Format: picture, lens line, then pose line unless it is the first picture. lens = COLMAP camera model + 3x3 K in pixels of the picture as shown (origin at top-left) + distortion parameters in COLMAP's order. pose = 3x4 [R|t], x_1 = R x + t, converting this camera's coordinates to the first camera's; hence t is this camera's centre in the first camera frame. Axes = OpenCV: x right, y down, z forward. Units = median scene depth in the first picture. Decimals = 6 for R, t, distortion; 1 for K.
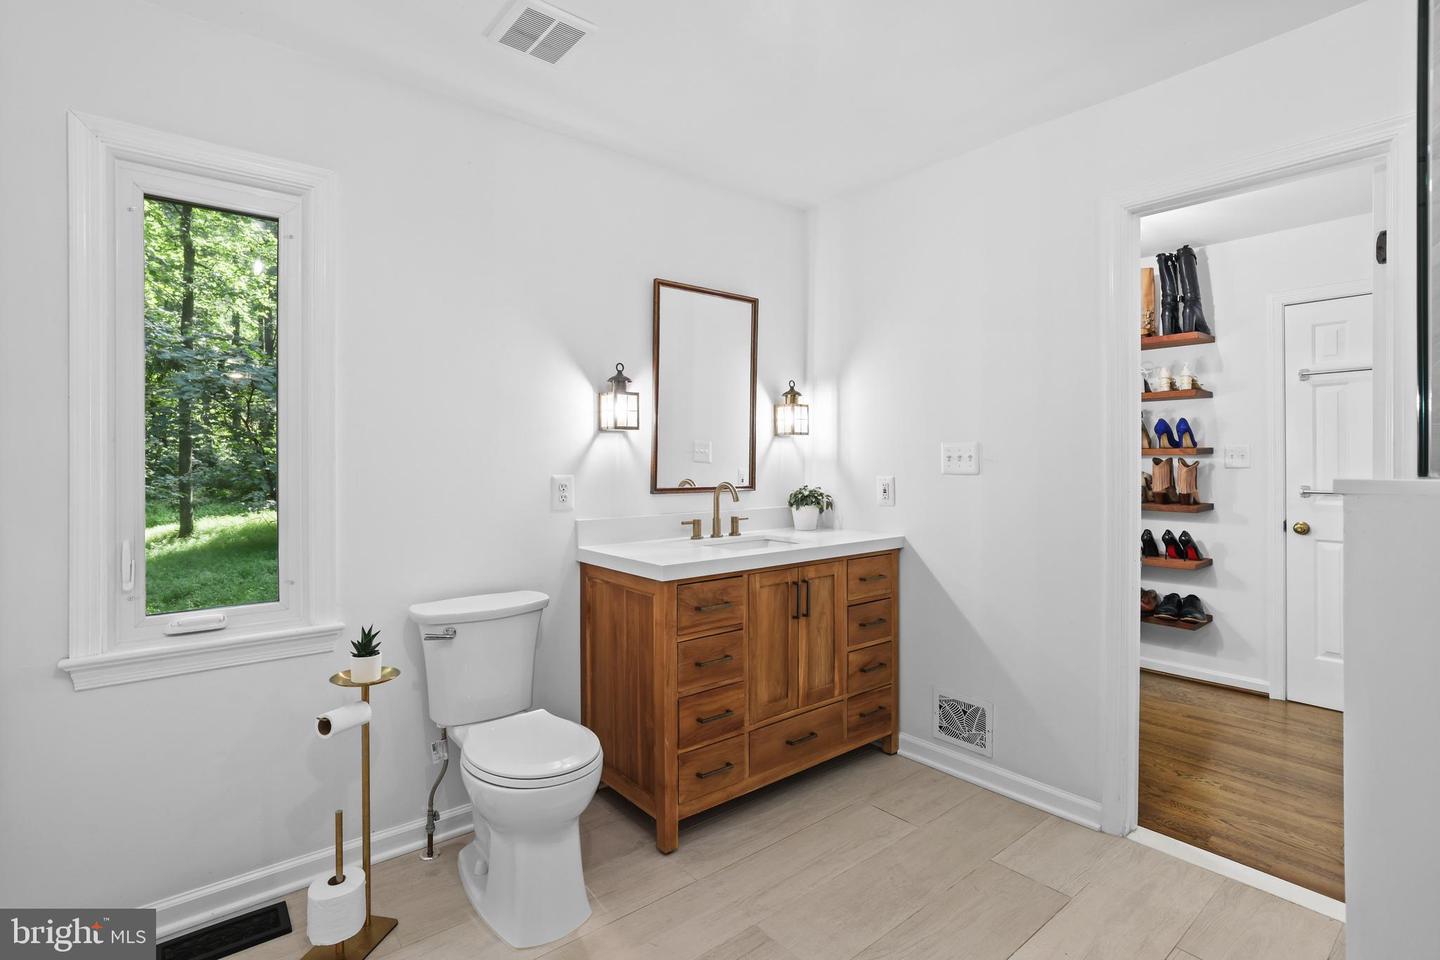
lens RADIAL K [[699.0, 0, 719.2], [0, 699.0, 469.0], [0, 0, 1]] dist [0.000122, 0.000432]
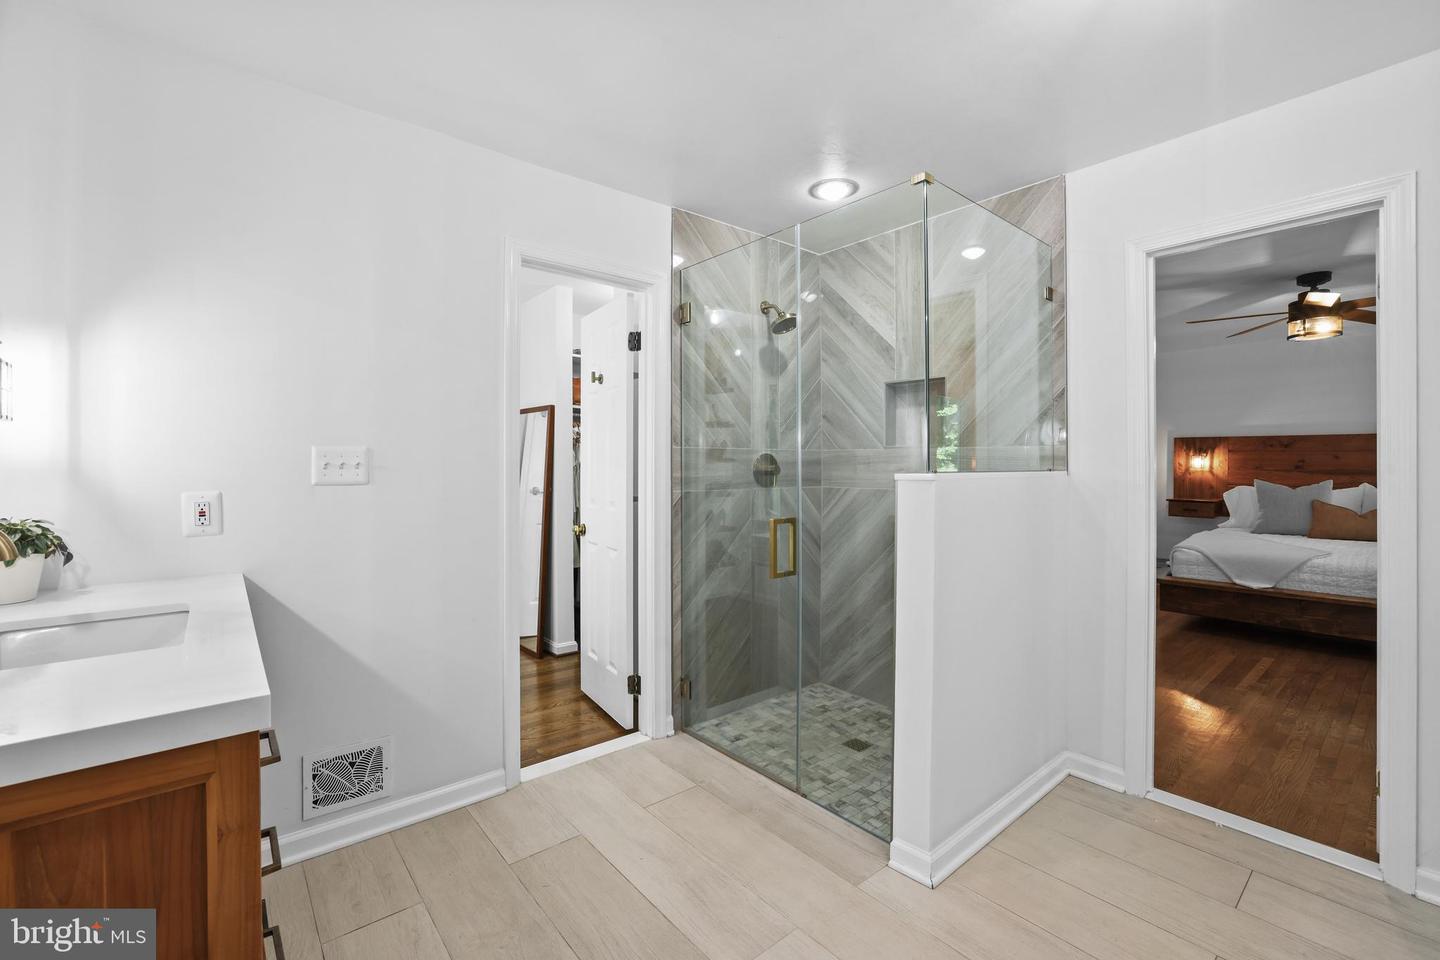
lens RADIAL K [[624.8, 0, 719.3], [0, 624.8, 469.1], [0, 0, 1]] dist [-0.002041, -0.000294]
pose [[0.001923, -0.009874, 0.999949, -0.408414], [0.012262, 0.999876, 0.009850, -0.013145], [-0.999923, 0.012243, 0.002043, 0.554682]]
